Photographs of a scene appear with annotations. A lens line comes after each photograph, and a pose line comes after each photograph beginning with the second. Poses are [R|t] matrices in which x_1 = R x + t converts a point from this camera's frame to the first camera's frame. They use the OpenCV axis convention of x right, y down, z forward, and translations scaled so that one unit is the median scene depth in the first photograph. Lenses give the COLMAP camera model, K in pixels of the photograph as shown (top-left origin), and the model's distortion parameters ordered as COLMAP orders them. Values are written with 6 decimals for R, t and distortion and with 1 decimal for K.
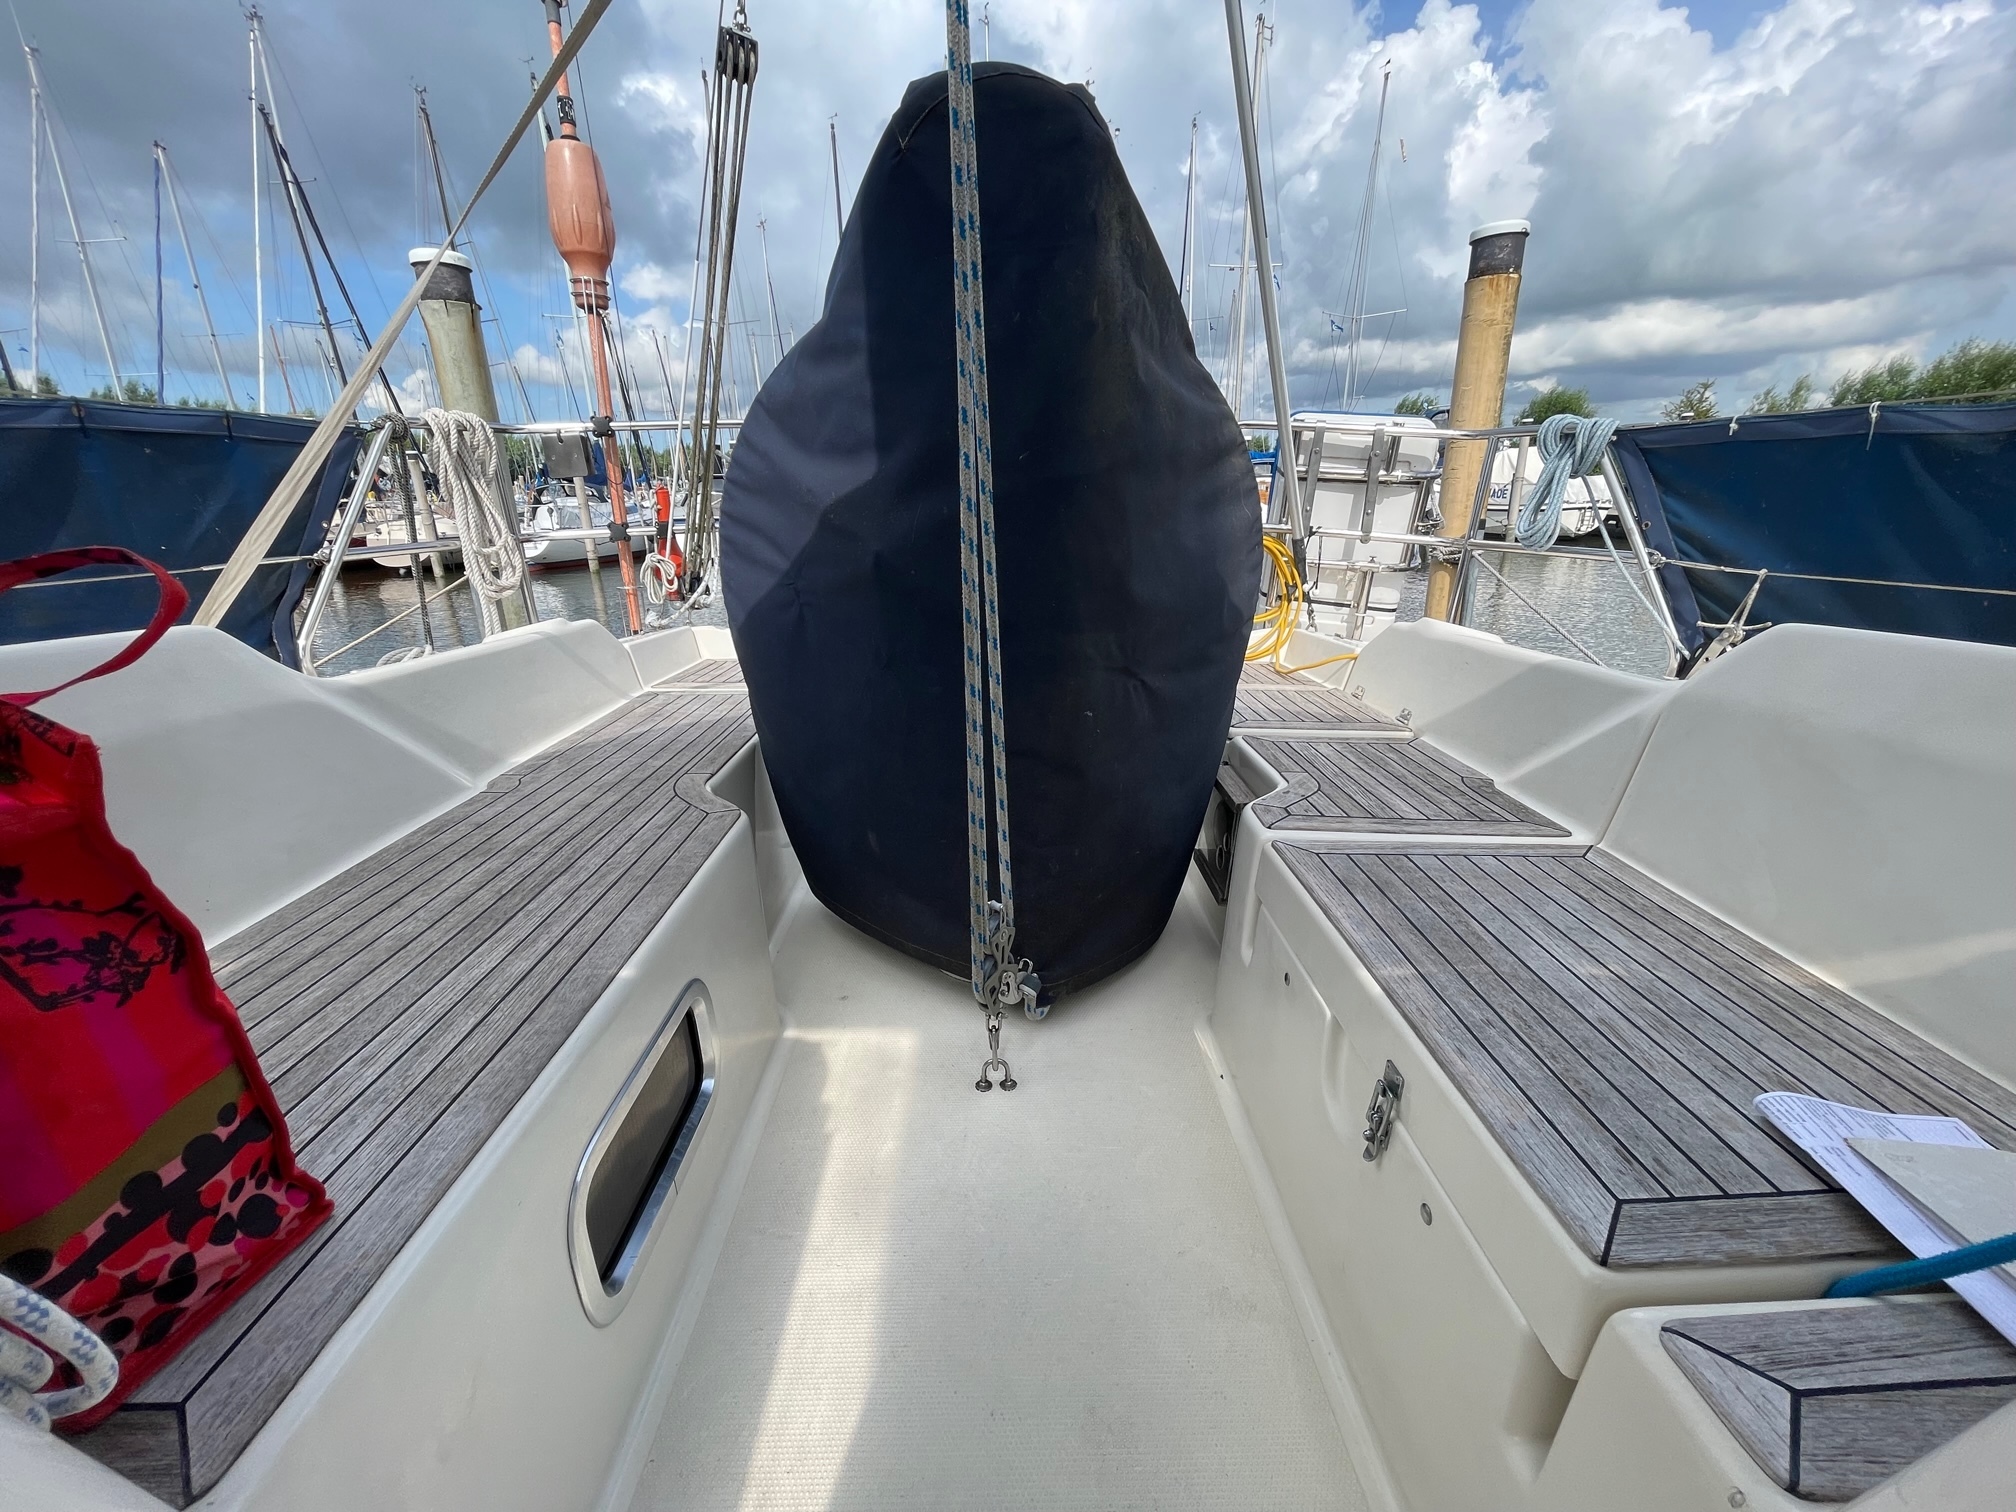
lens RADIAL K [[811.7, 0, 1002.2], [0, 811.7, 760.1], [0, 0, 1]] dist [-0.003219, 0.000468]
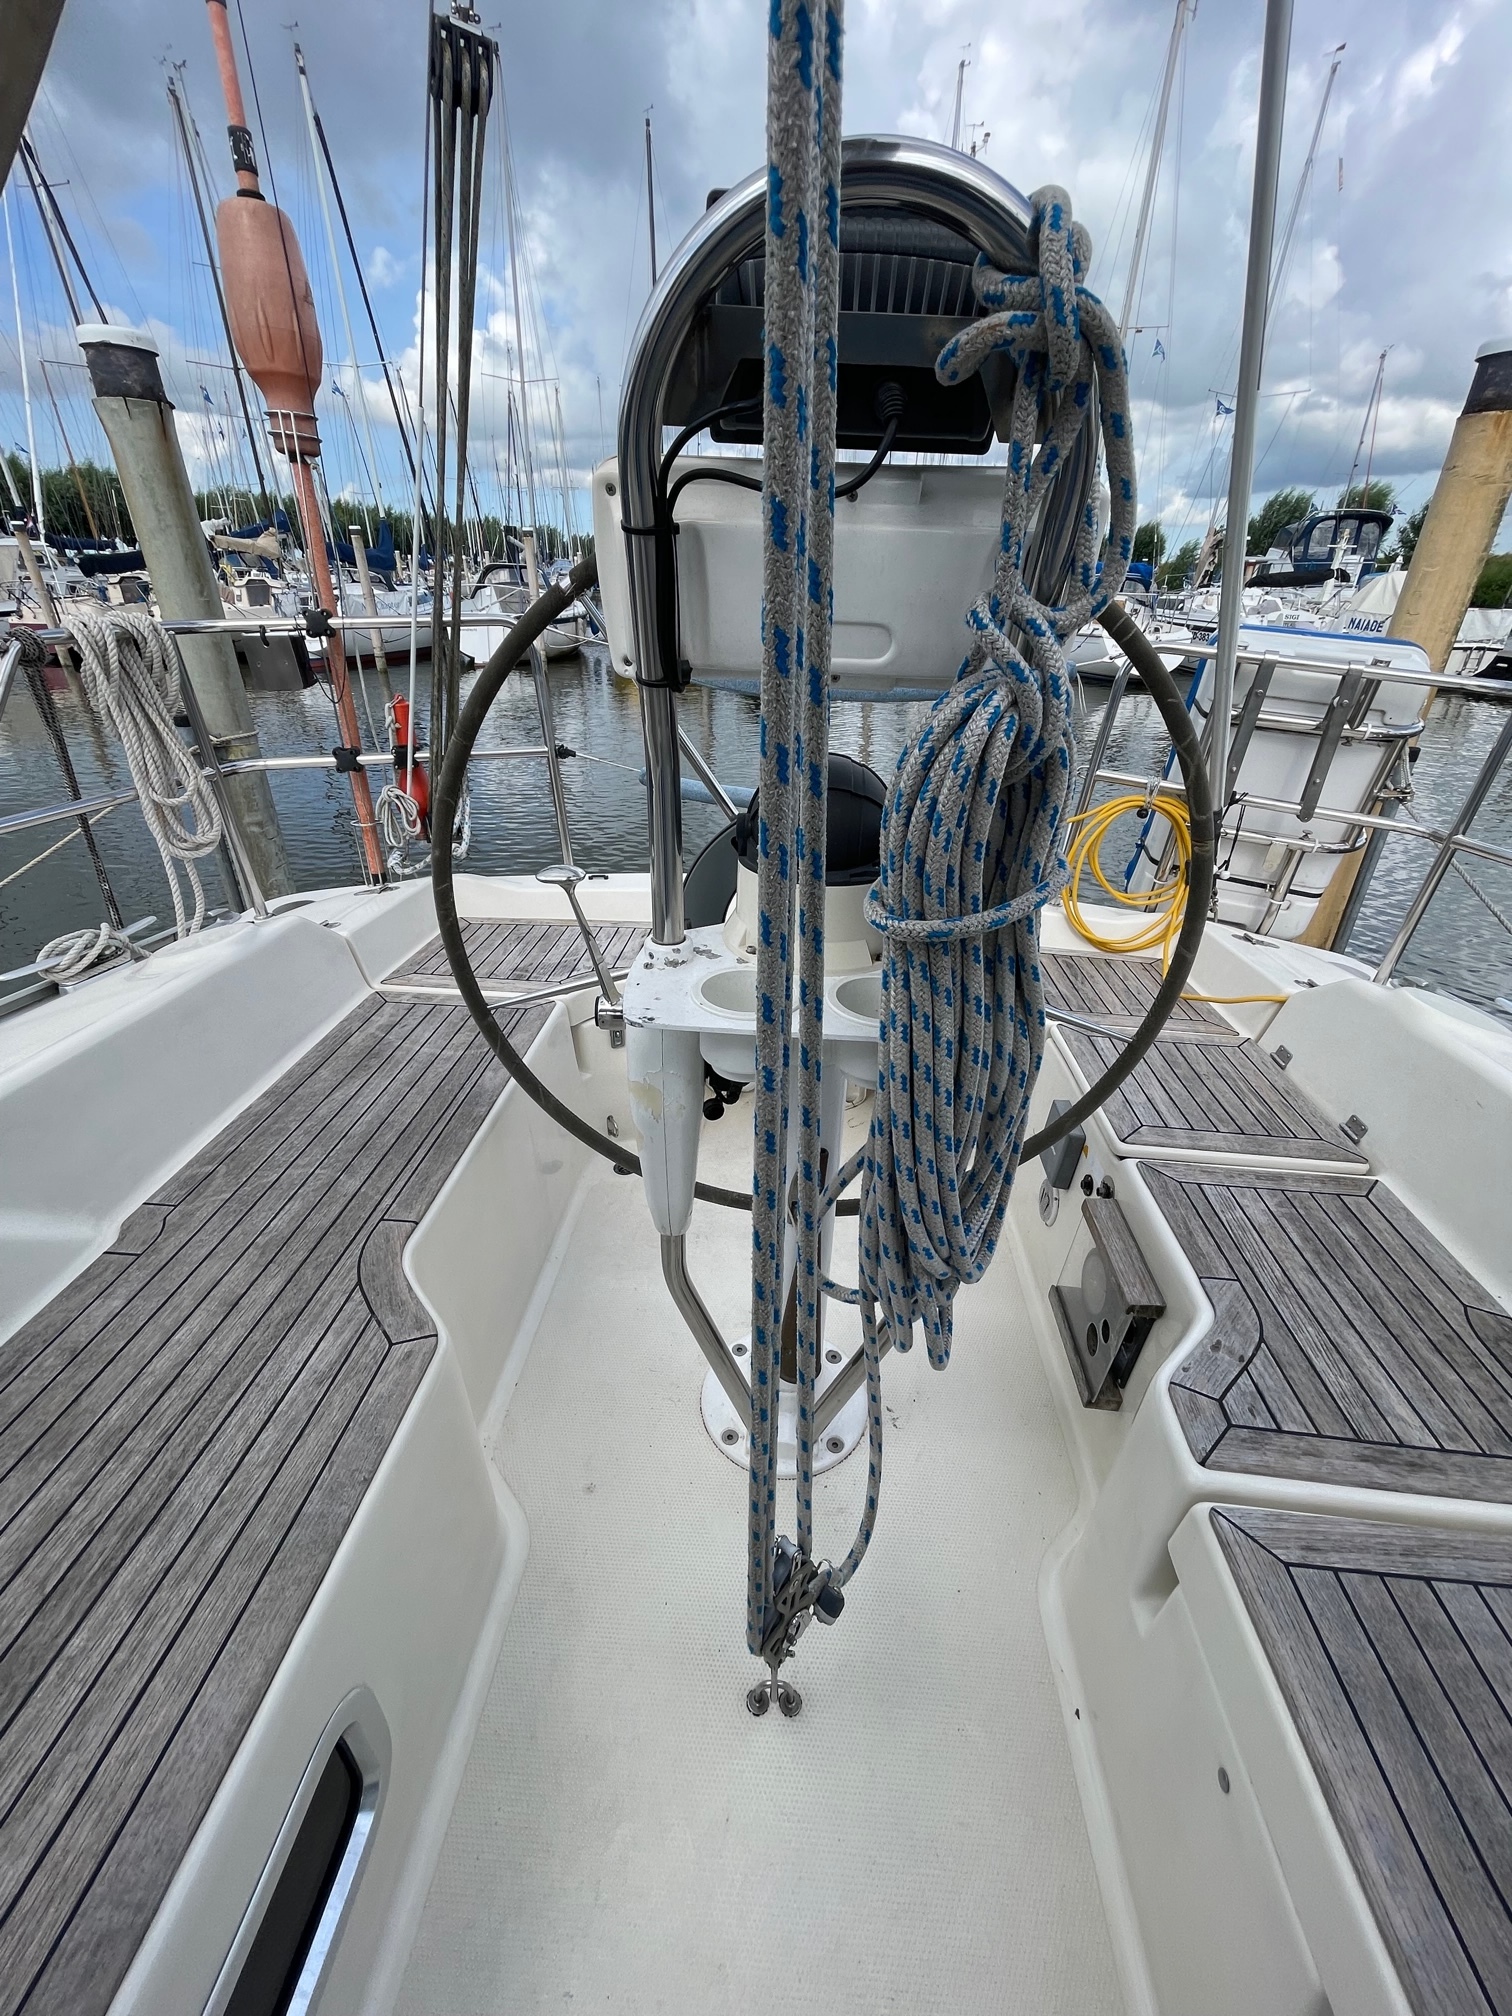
lens RADIAL K [[811.7, 0, 767.7], [0, 811.7, 1014.1], [0, 0, 1]] dist [-0.003219, 0.000468]
pose [[0.997365, 0.057699, -0.043975, -0.013058], [-0.049494, 0.984369, 0.169022, -0.254339], [0.053040, -0.166400, 0.984631, 0.259747]]
